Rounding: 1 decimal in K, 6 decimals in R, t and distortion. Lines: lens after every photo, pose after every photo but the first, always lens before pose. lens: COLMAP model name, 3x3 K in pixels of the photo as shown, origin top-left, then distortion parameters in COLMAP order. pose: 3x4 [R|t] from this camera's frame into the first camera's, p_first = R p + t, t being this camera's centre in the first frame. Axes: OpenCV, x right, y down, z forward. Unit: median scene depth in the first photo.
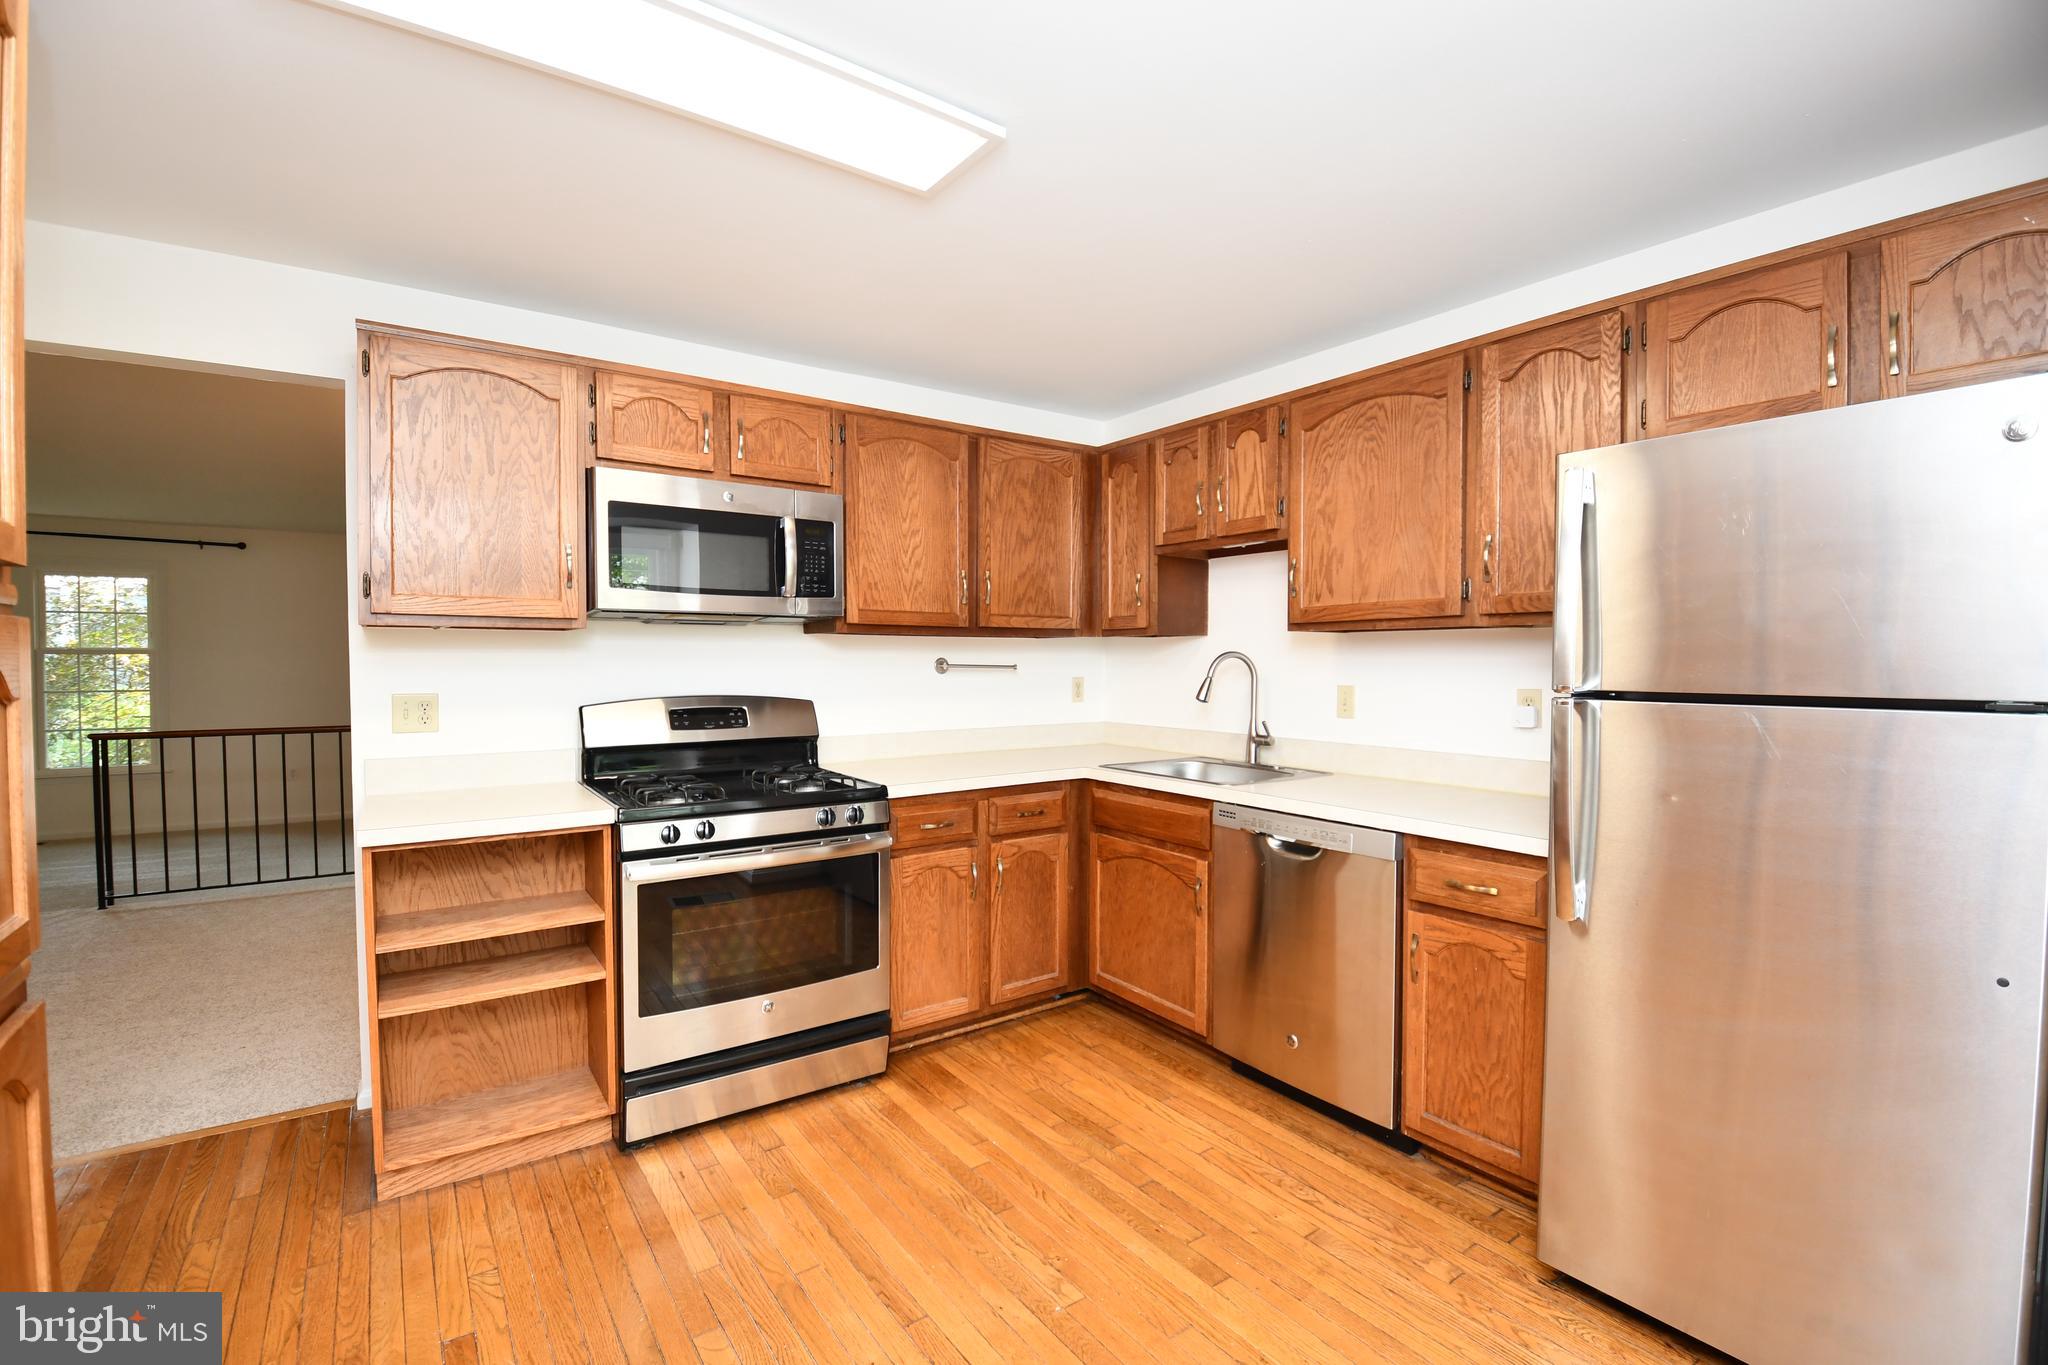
lens RADIAL K [[897.4, 0, 1010.4], [0, 897.4, 681.3], [0, 0, 1]] dist [0.001340, -0.000641]
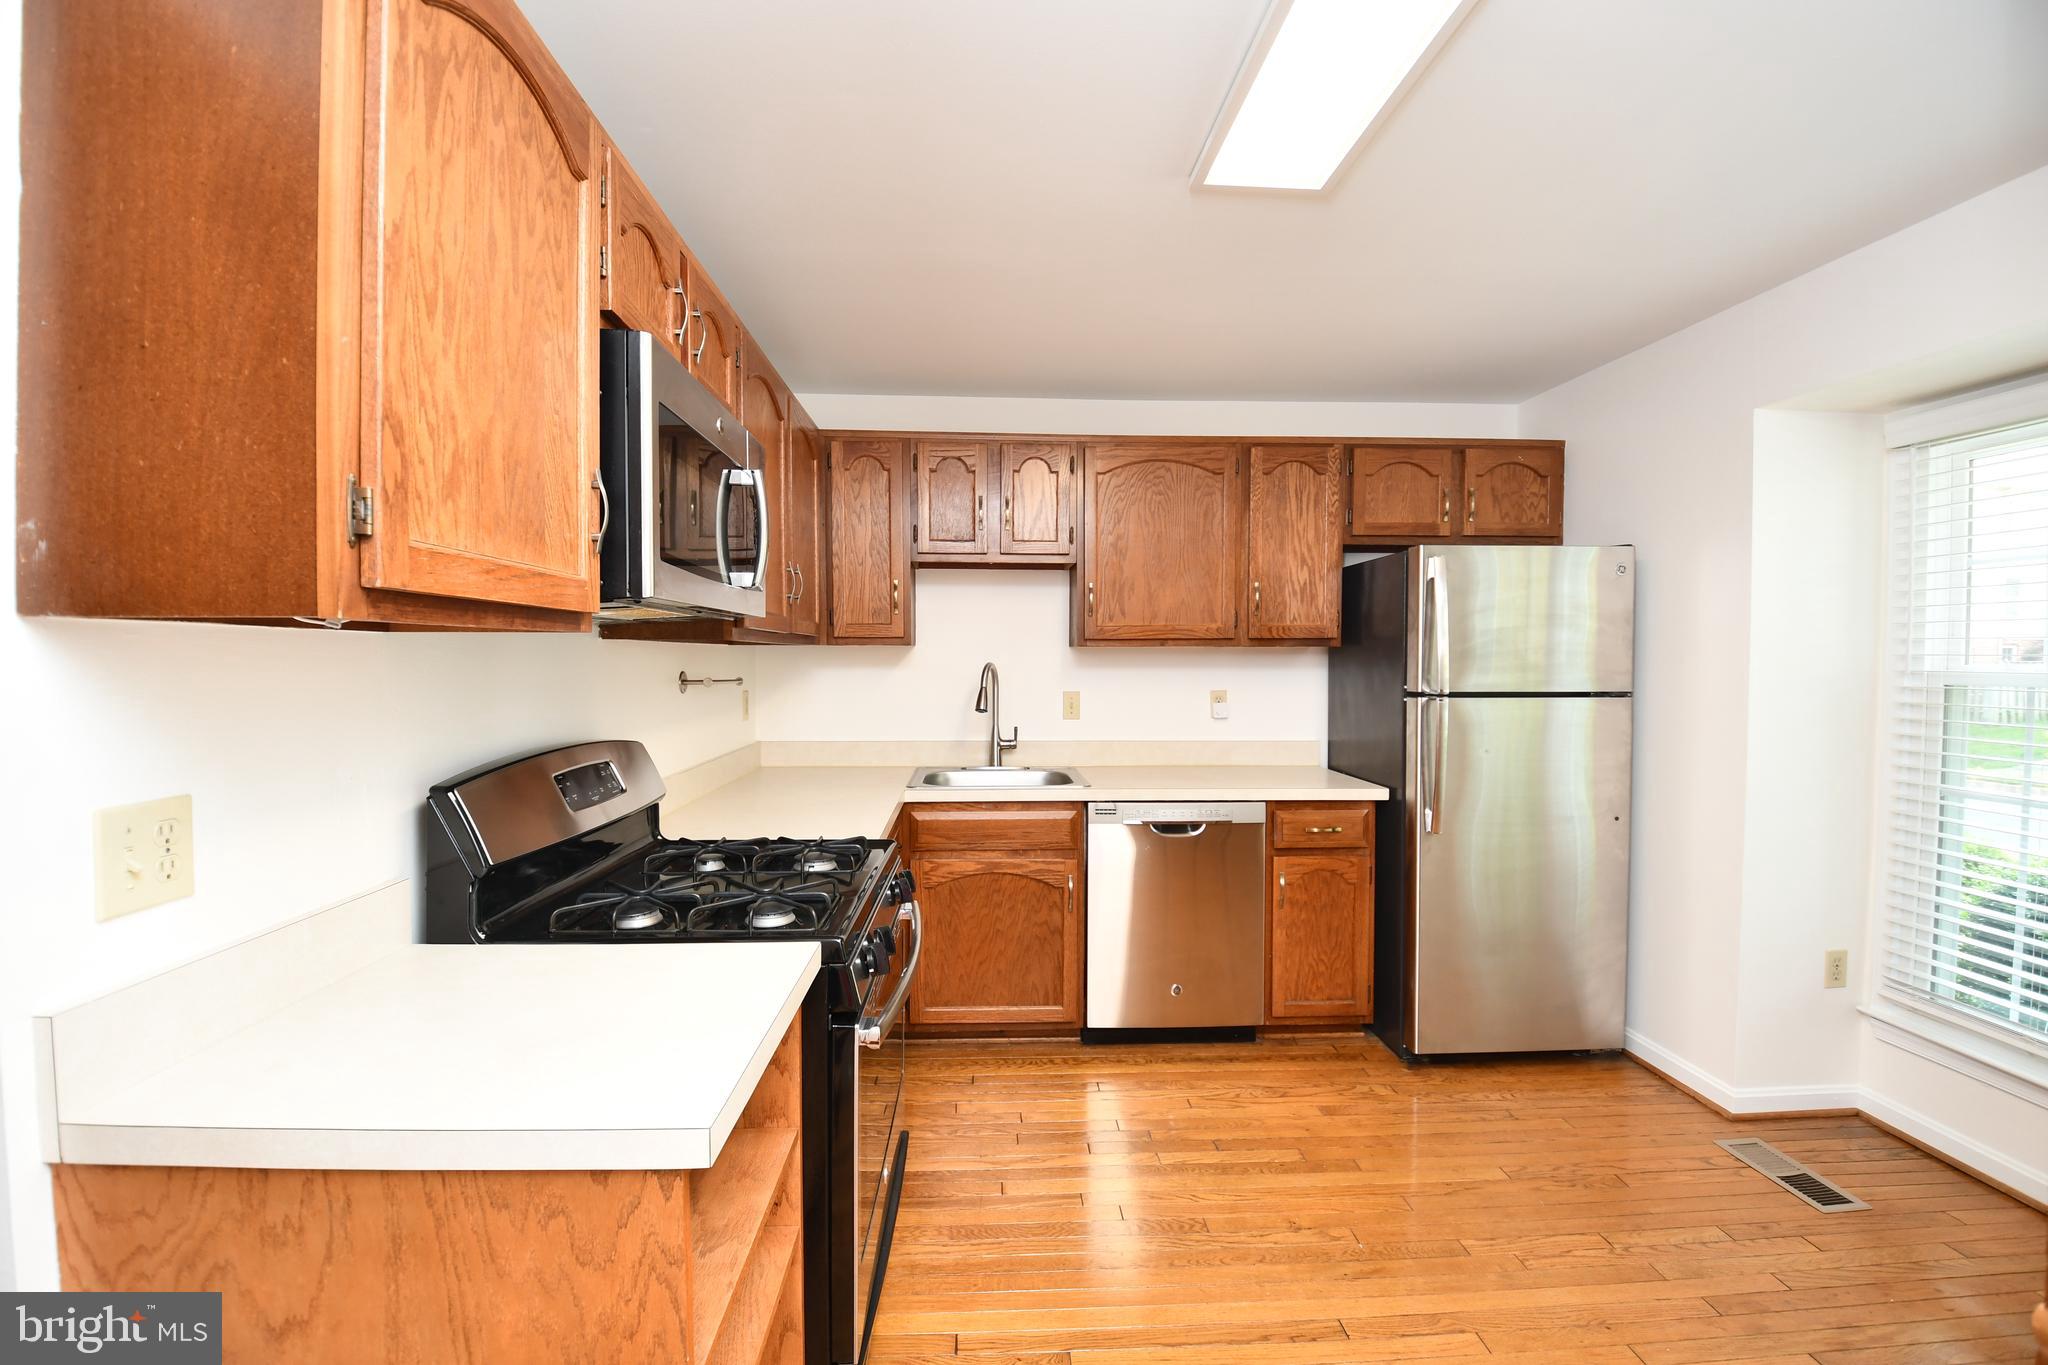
lens RADIAL K [[897.4, 0, 1017.9], [0, 897.4, 679.4], [0, 0, 1]] dist [0.001340, -0.000641]
pose [[0.544177, -0.021985, 0.838682, -0.807859], [0.022685, 0.999677, 0.011486, -0.033249], [-0.838664, 0.012775, 0.544500, 0.527505]]
